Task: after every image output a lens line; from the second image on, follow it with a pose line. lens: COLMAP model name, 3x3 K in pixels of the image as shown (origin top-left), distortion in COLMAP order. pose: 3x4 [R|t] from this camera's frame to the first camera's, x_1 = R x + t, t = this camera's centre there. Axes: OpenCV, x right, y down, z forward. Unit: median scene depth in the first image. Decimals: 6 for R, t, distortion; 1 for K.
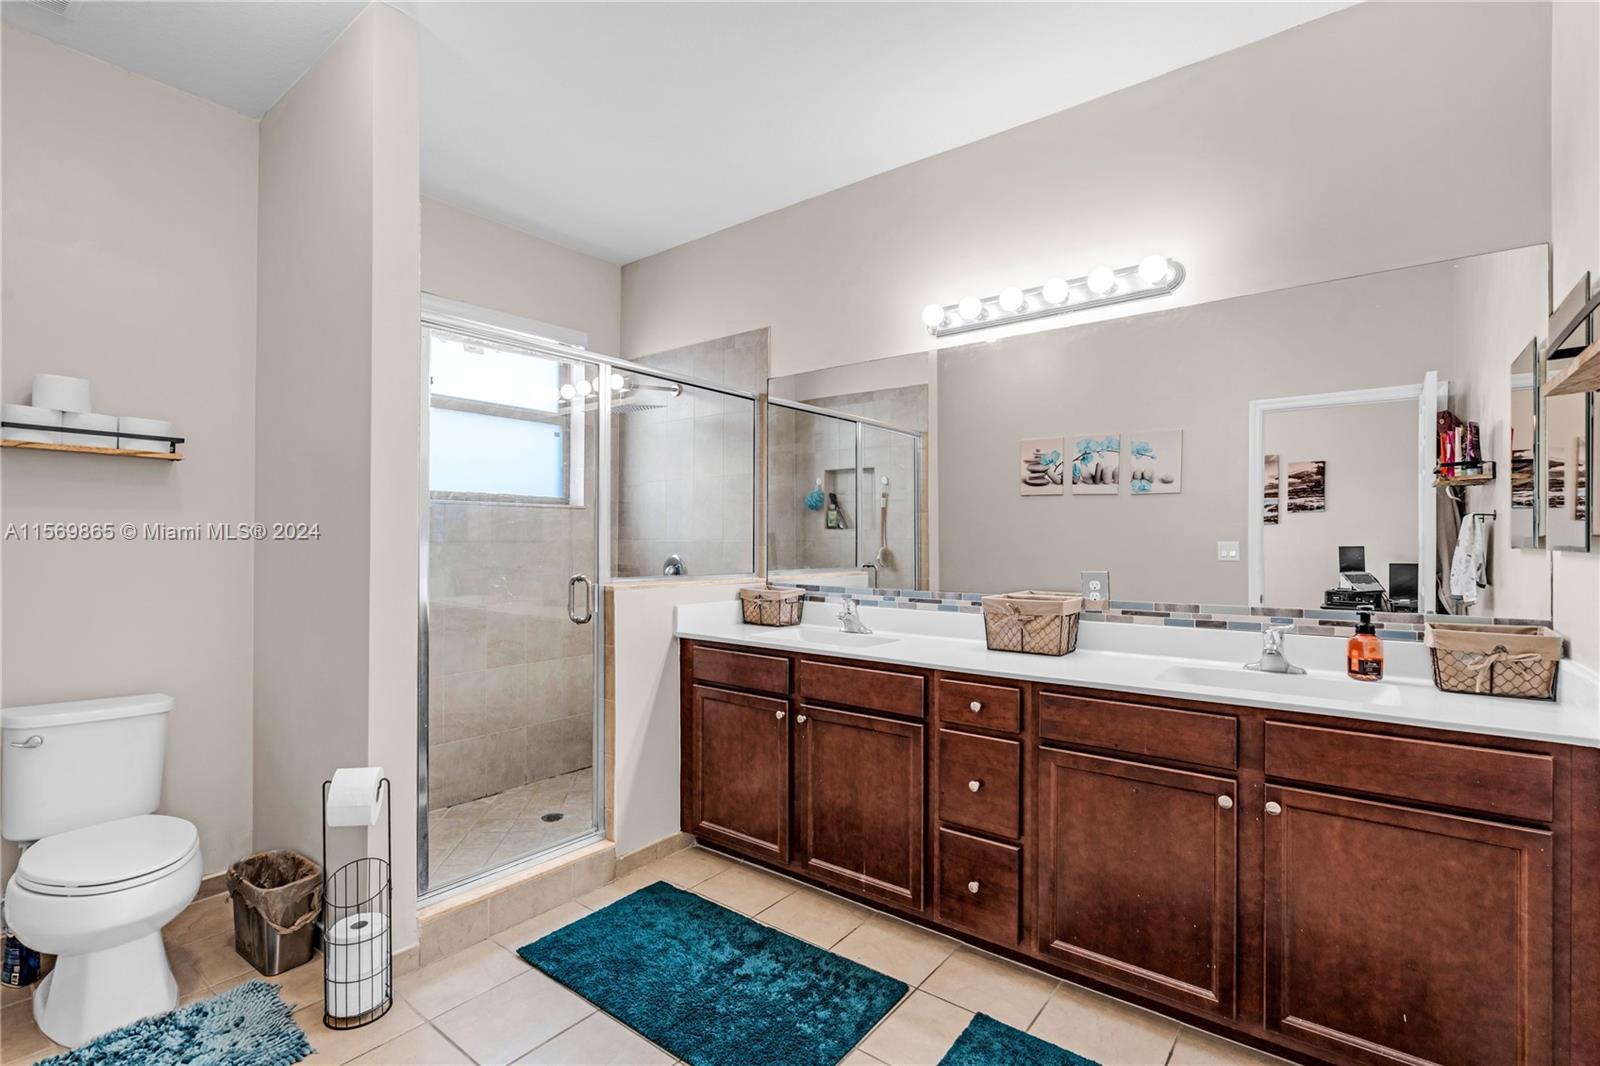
lens RADIAL K [[752.5, 0, 798.6], [0, 752.5, 544.1], [0, 0, 1]] dist [-0.003231, 0.000572]
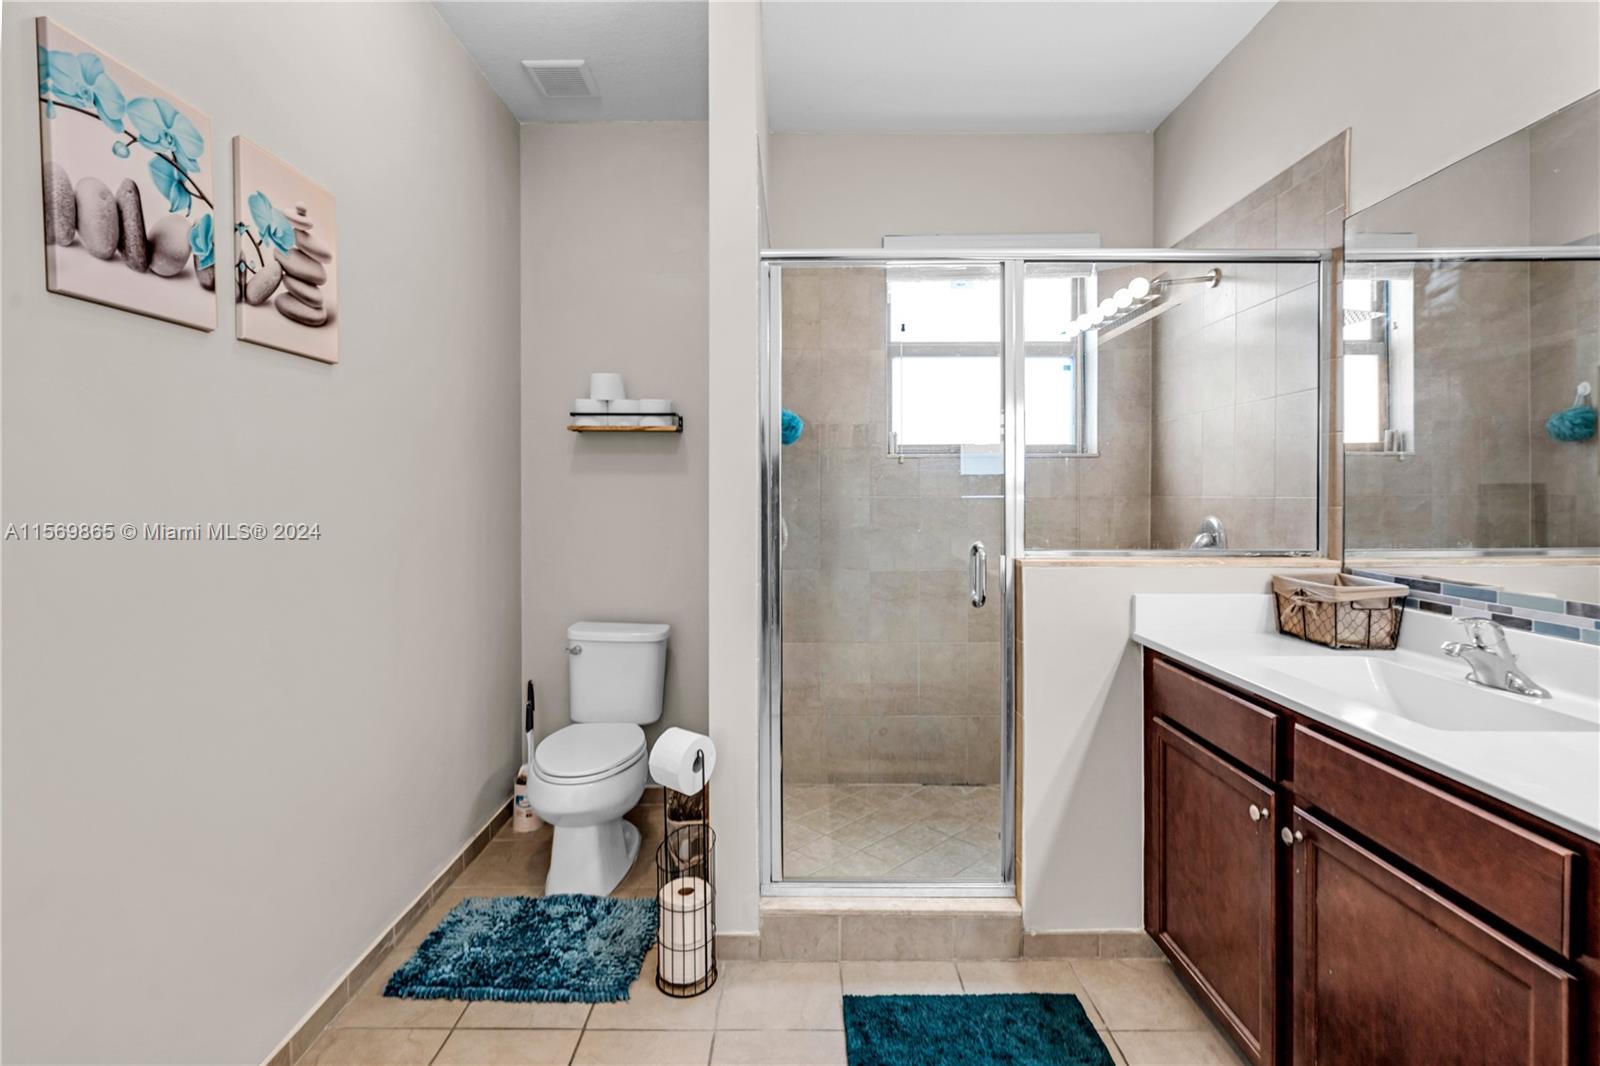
lens RADIAL K [[733.4, 0, 796.7], [0, 733.4, 503.8], [0, 0, 1]] dist [-0.003957, -0.000330]
pose [[0.603697, 0.004315, -0.797202, 0.178260], [-0.000193, 0.999986, 0.005266, -0.002521], [0.797214, -0.003026, 0.603690, 0.365933]]
